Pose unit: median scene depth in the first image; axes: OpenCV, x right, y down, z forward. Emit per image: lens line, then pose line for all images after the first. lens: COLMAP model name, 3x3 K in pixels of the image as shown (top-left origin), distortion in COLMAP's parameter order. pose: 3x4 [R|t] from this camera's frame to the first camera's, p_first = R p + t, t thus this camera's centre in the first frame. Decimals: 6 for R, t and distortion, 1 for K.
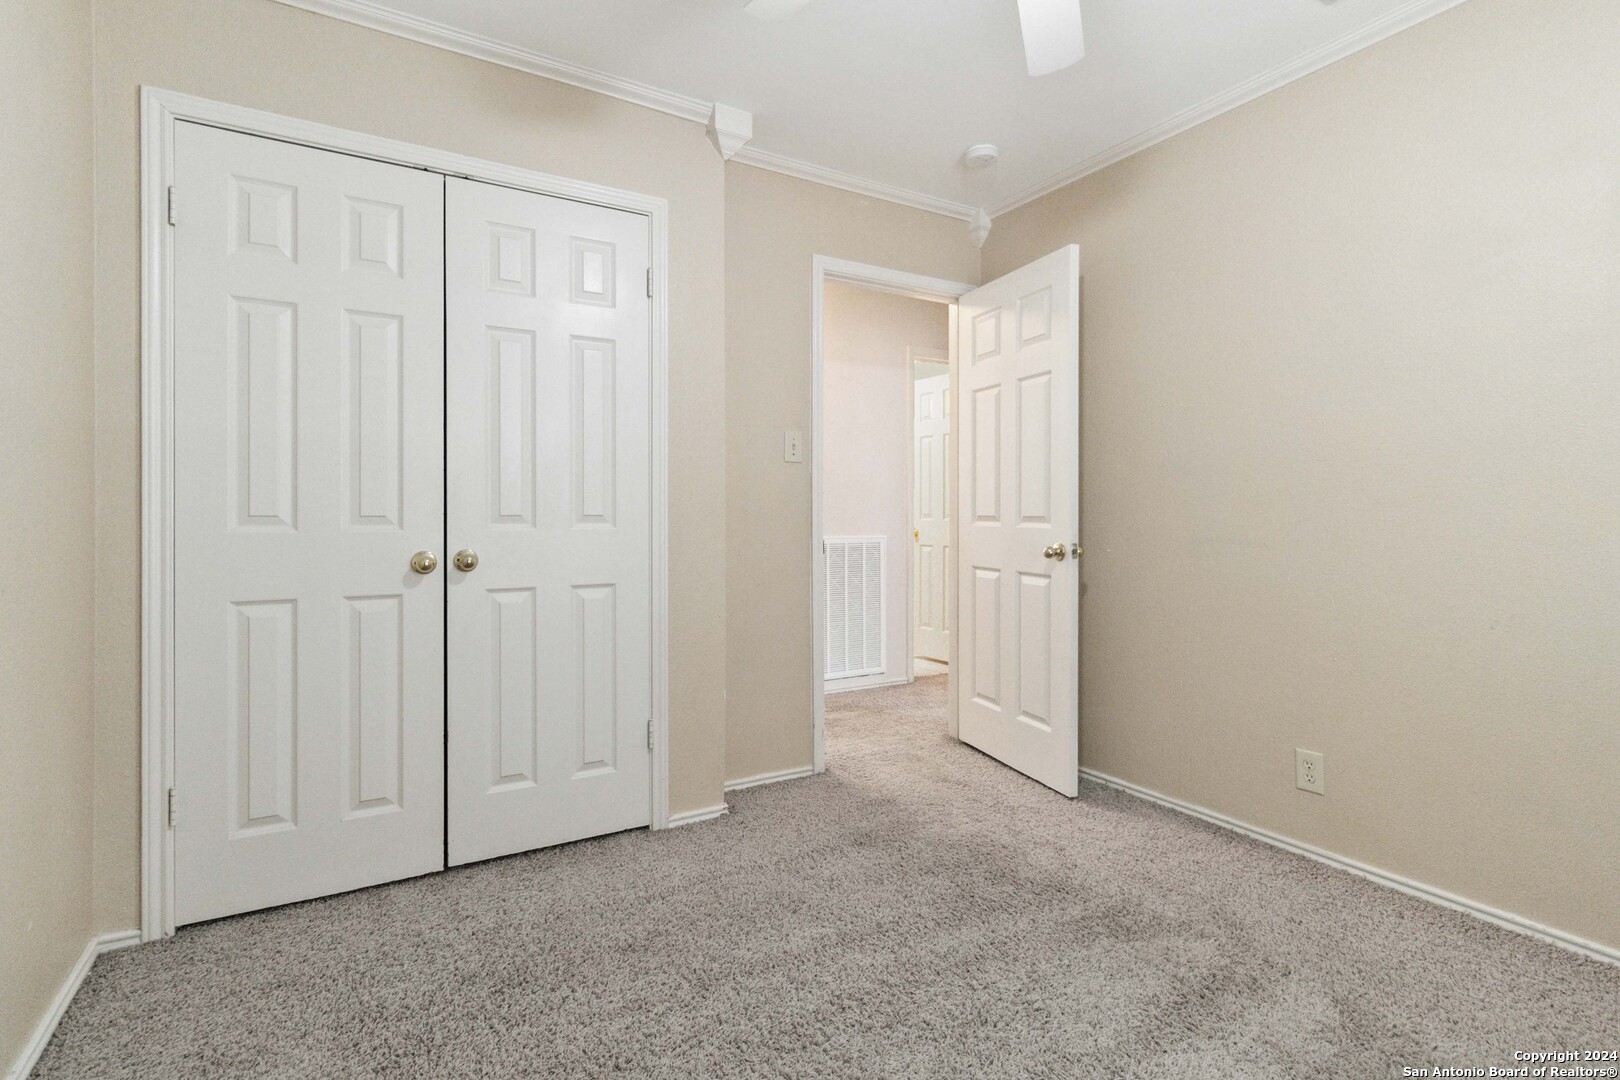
lens RADIAL K [[774.9, 0, 803.7], [0, 774.9, 512.9], [0, 0, 1]] dist [-0.001768, 0.000019]
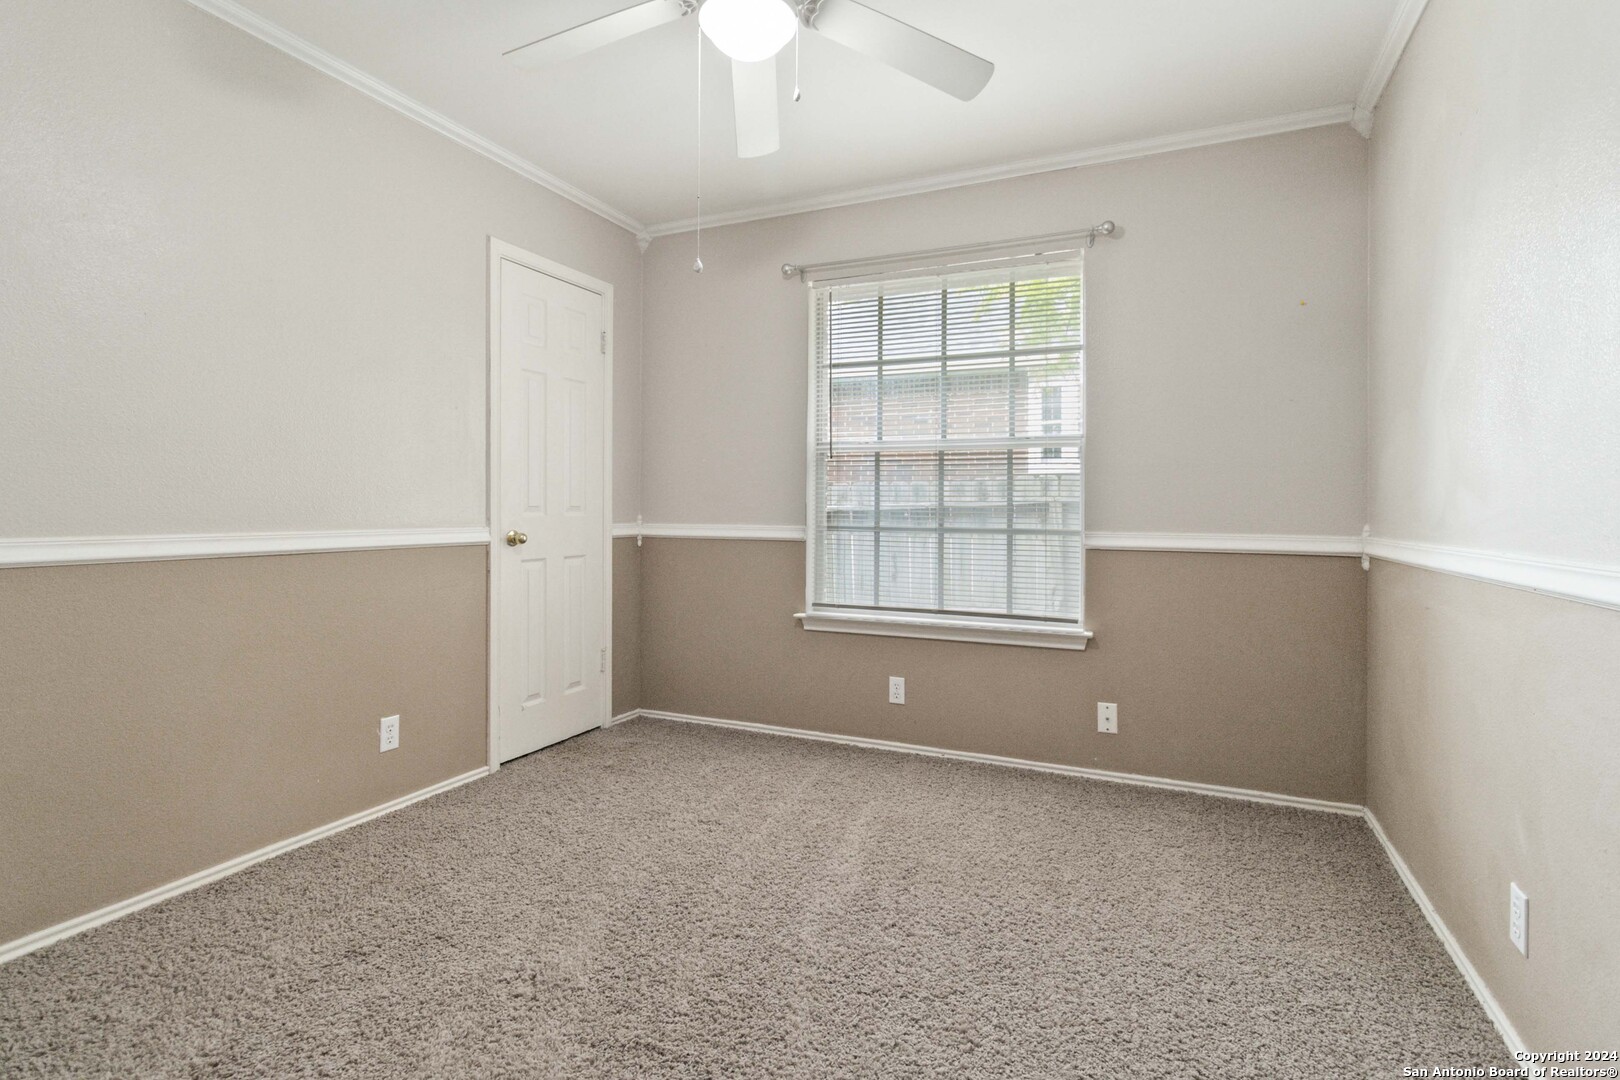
lens RADIAL K [[774.9, 0, 803.7], [0, 774.9, 512.9], [0, 0, 1]] dist [-0.001768, 0.000019]
pose [[0.834349, -0.005491, 0.551209, -0.742522], [-0.000045, 0.999950, 0.010028, 0.001186], [-0.551236, -0.008392, 0.834307, -0.427463]]
